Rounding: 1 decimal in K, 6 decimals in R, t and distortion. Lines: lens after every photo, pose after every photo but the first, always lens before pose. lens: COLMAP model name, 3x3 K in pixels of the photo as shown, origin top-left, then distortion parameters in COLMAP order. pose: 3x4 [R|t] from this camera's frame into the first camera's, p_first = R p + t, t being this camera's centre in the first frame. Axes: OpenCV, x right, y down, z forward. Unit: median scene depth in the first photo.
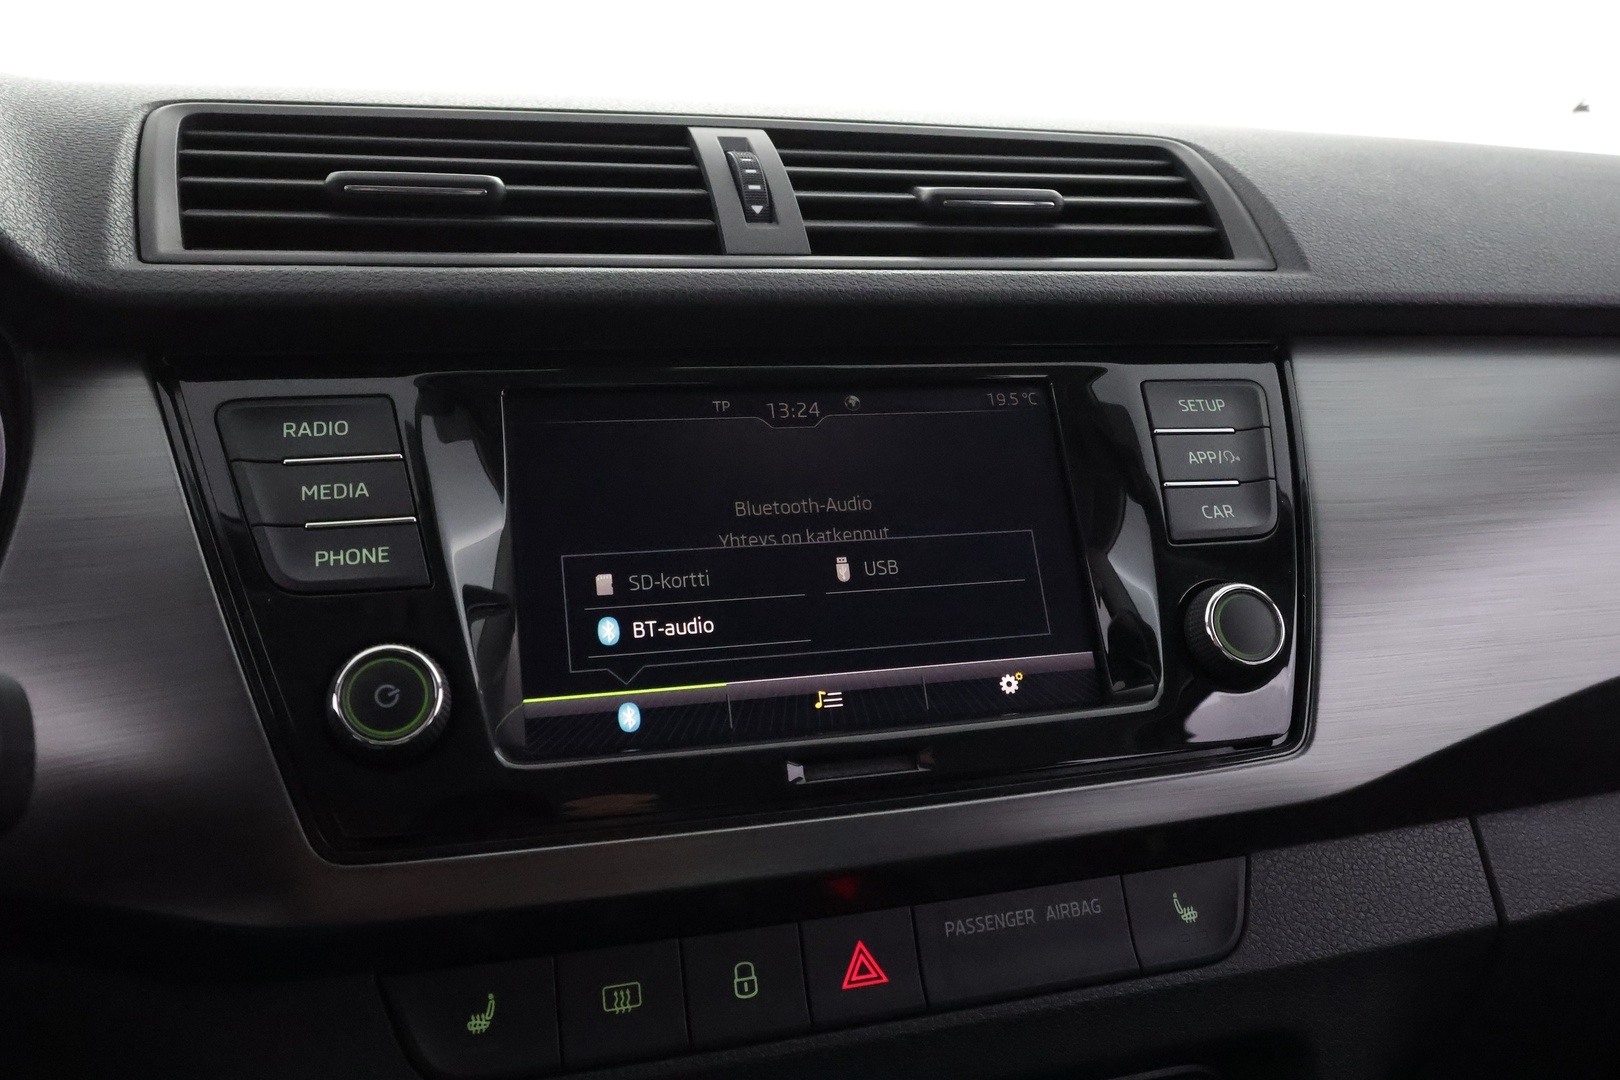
lens RADIAL K [[1253.7, 0, 814.7], [0, 1253.7, 539.4], [0, 0, 1]] dist [0.002986, 0.000836]
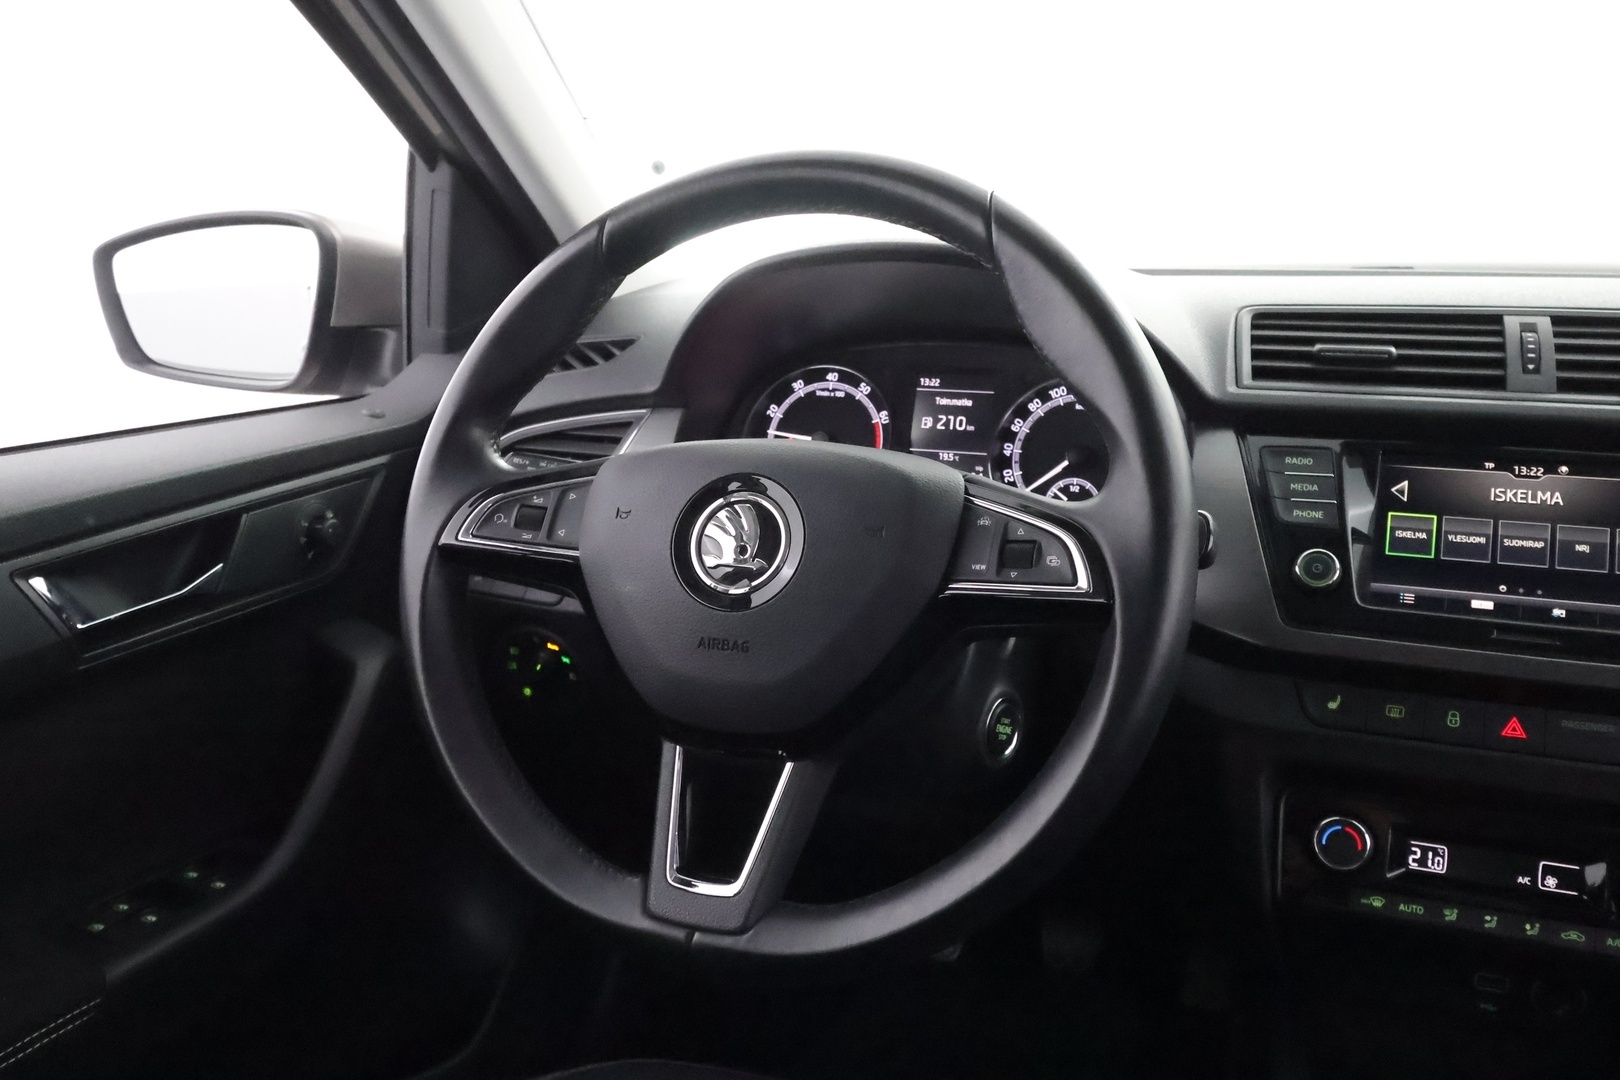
lens RADIAL K [[1253.7, 0, 824.6], [0, 1253.7, 553.0], [0, 0, 1]] dist [0.002986, 0.000836]
pose [[0.799222, 0.143861, -0.583564, 0.294529], [-0.125340, 0.989478, 0.072268, 0.027650], [0.587821, 0.015385, 0.808845, -1.410639]]
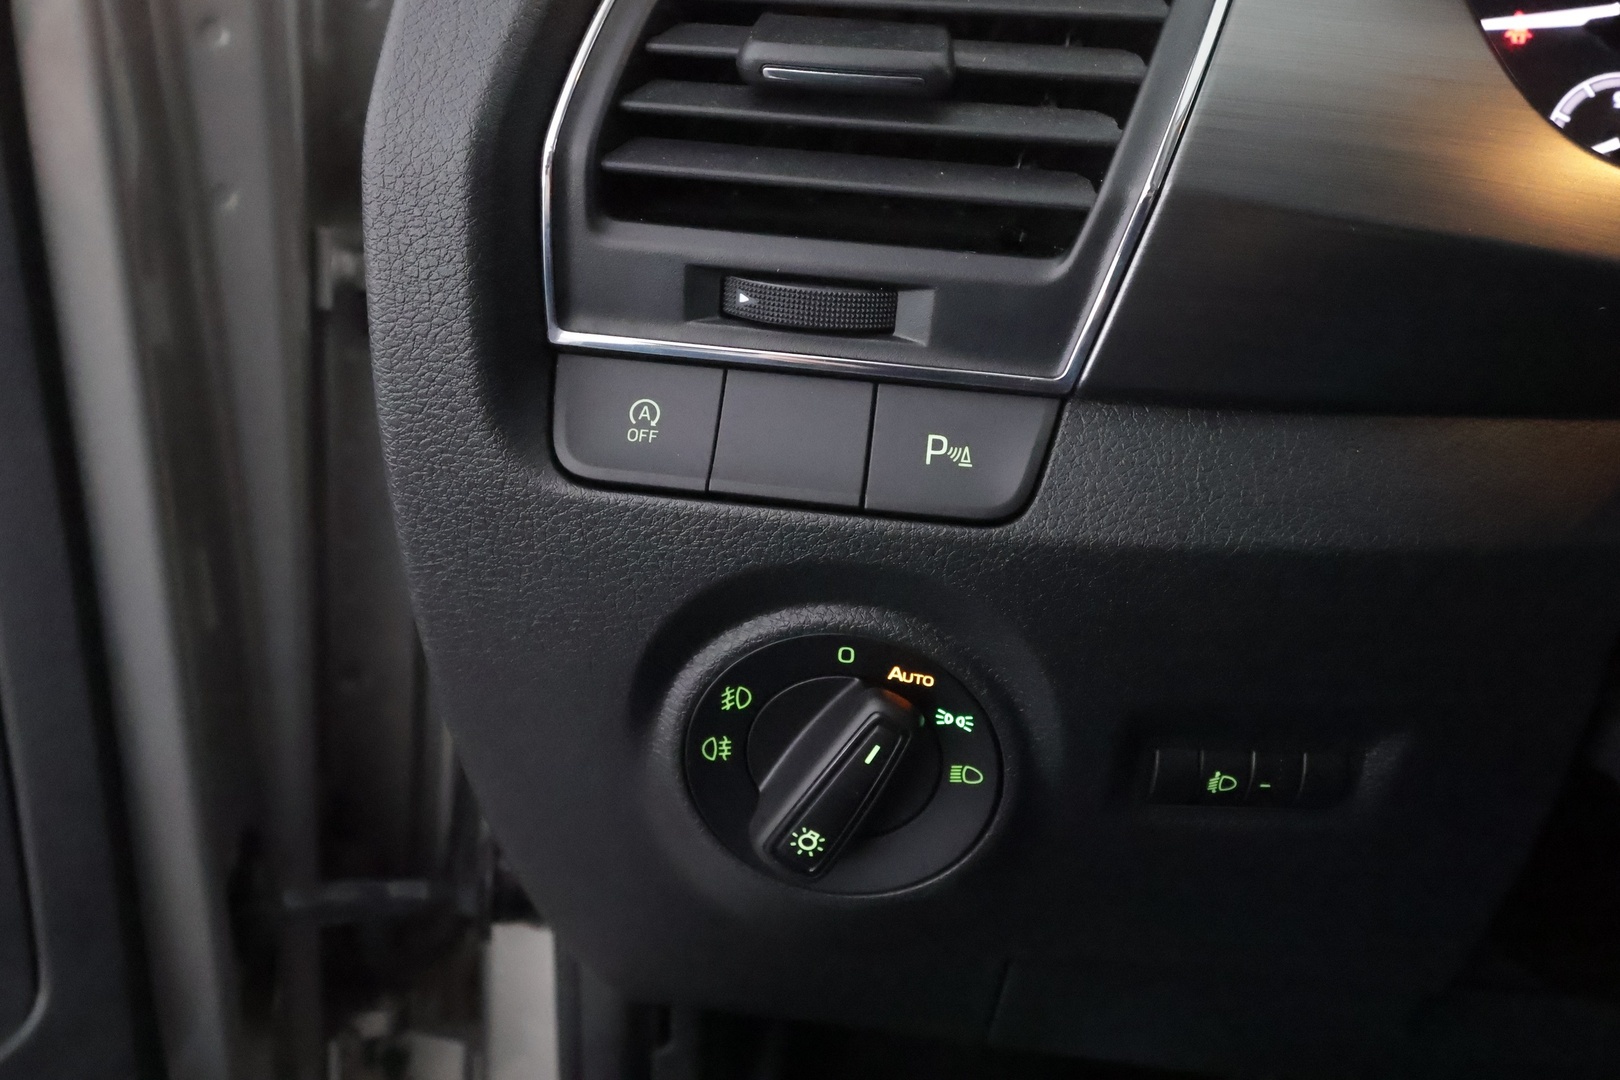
lens RADIAL K [[1253.7, 0, 814.3], [0, 1253.7, 541.3], [0, 0, 1]] dist [0.002986, 0.000836]
pose [[0.939901, 0.124167, -0.318071, -1.635607], [-0.114468, 0.992214, 0.049081, 0.401044], [0.321689, -0.009722, 0.946796, -0.251966]]
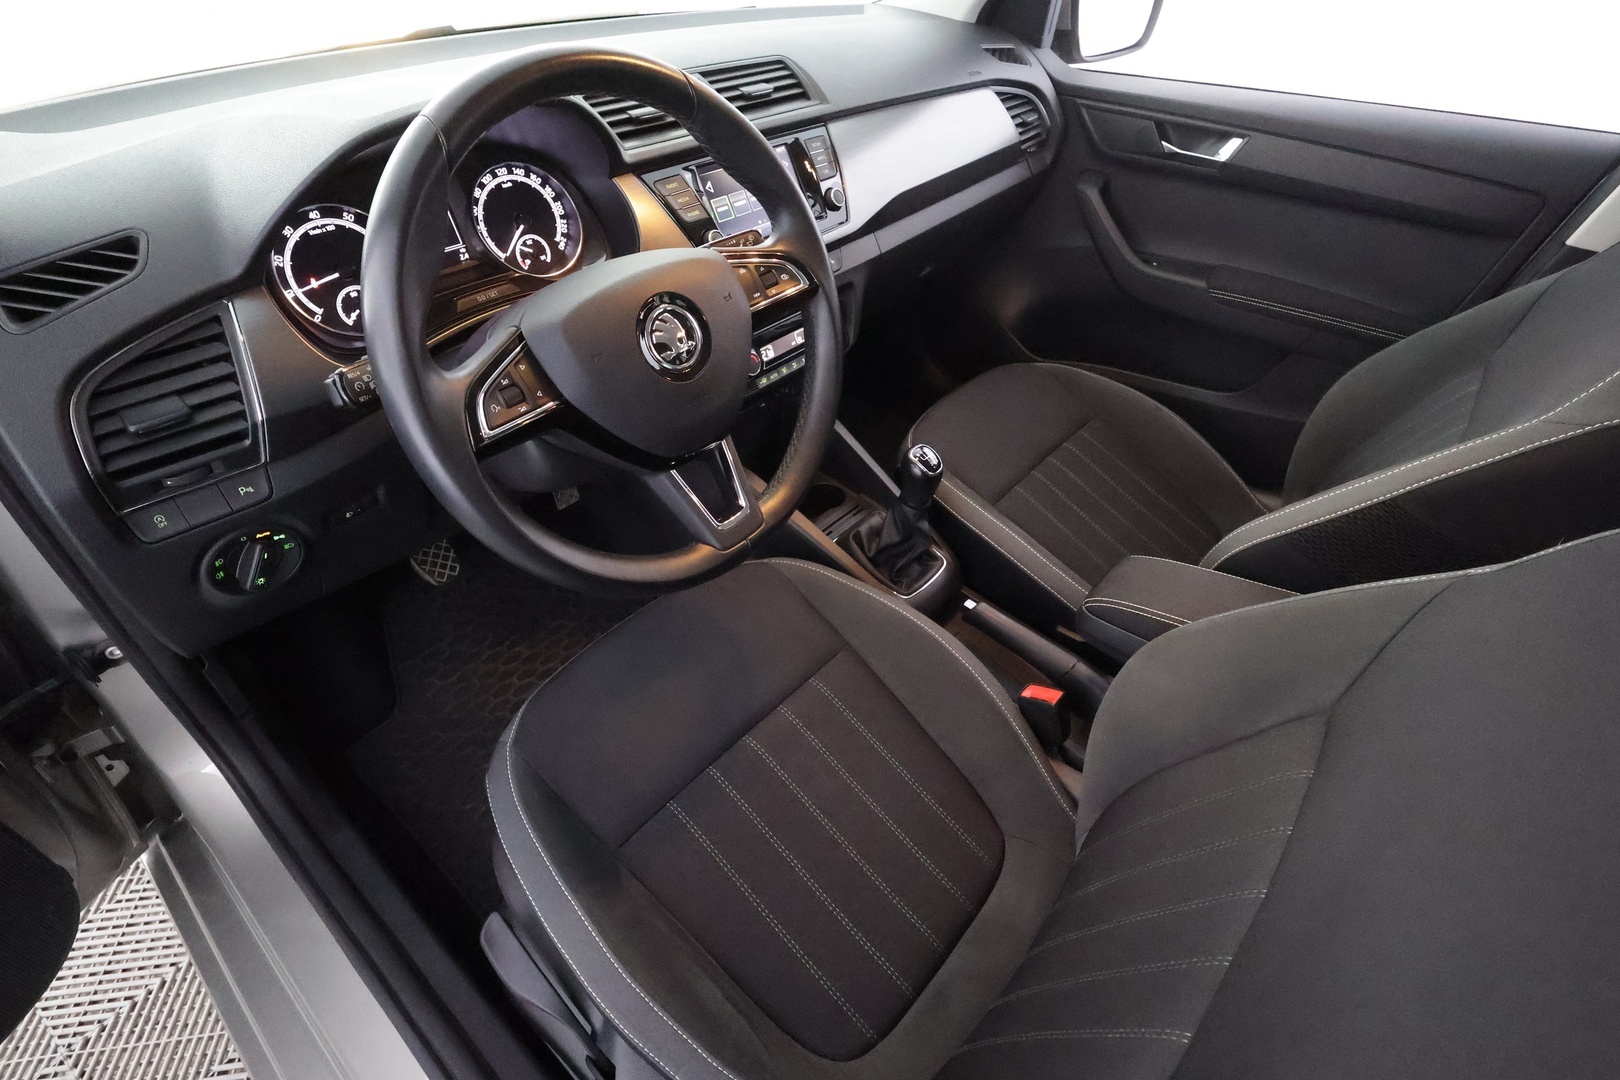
lens RADIAL K [[785.1, 0, 809.1], [0, 785.1, 541.0], [0, 0, 1]] dist [-0.003609, -0.000276]
pose [[0.839964, -0.349896, 0.414769, -1.483179], [0.116565, 0.862851, 0.491834, -0.292567], [-0.529975, -0.364775, 0.765550, -1.765925]]
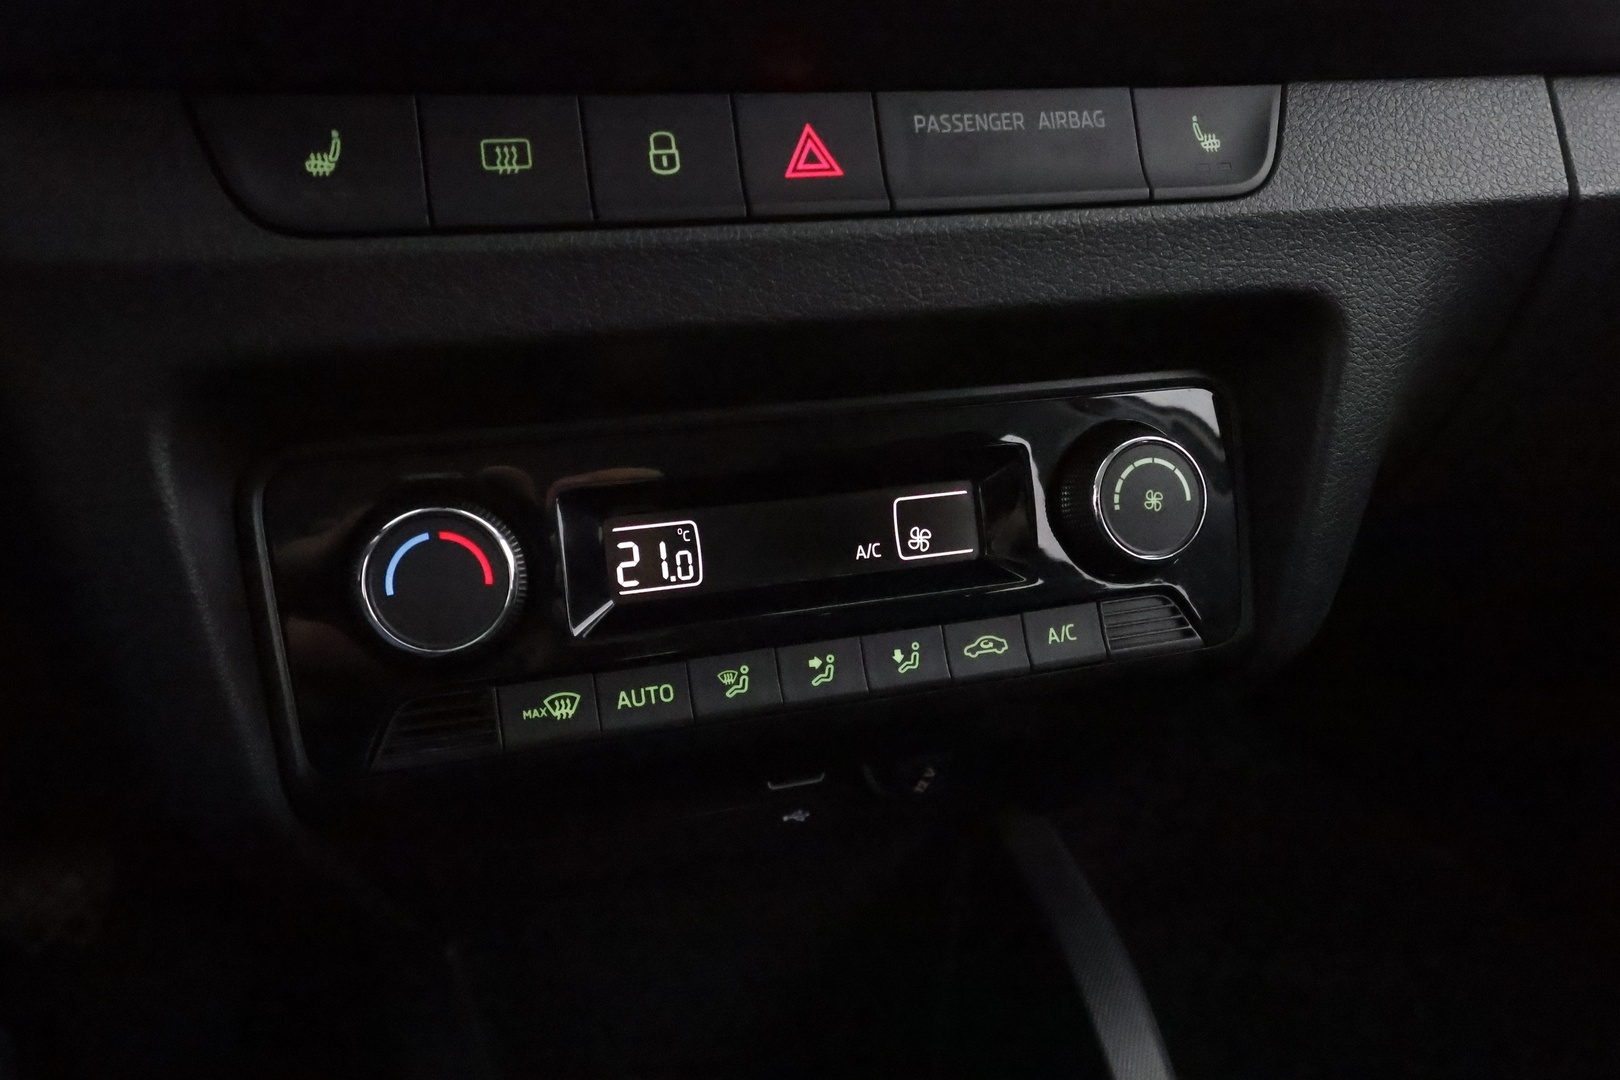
lens RADIAL K [[1253.7, 0, 812.8], [0, 1253.7, 532.7], [0, 0, 1]] dist [0.002986, 0.000836]
pose [[0.999727, -0.002730, 0.023226, 0.018762], [-0.001645, 0.982488, 0.186318, 0.405044], [-0.023328, -0.186305, 0.982215, 0.154960]]
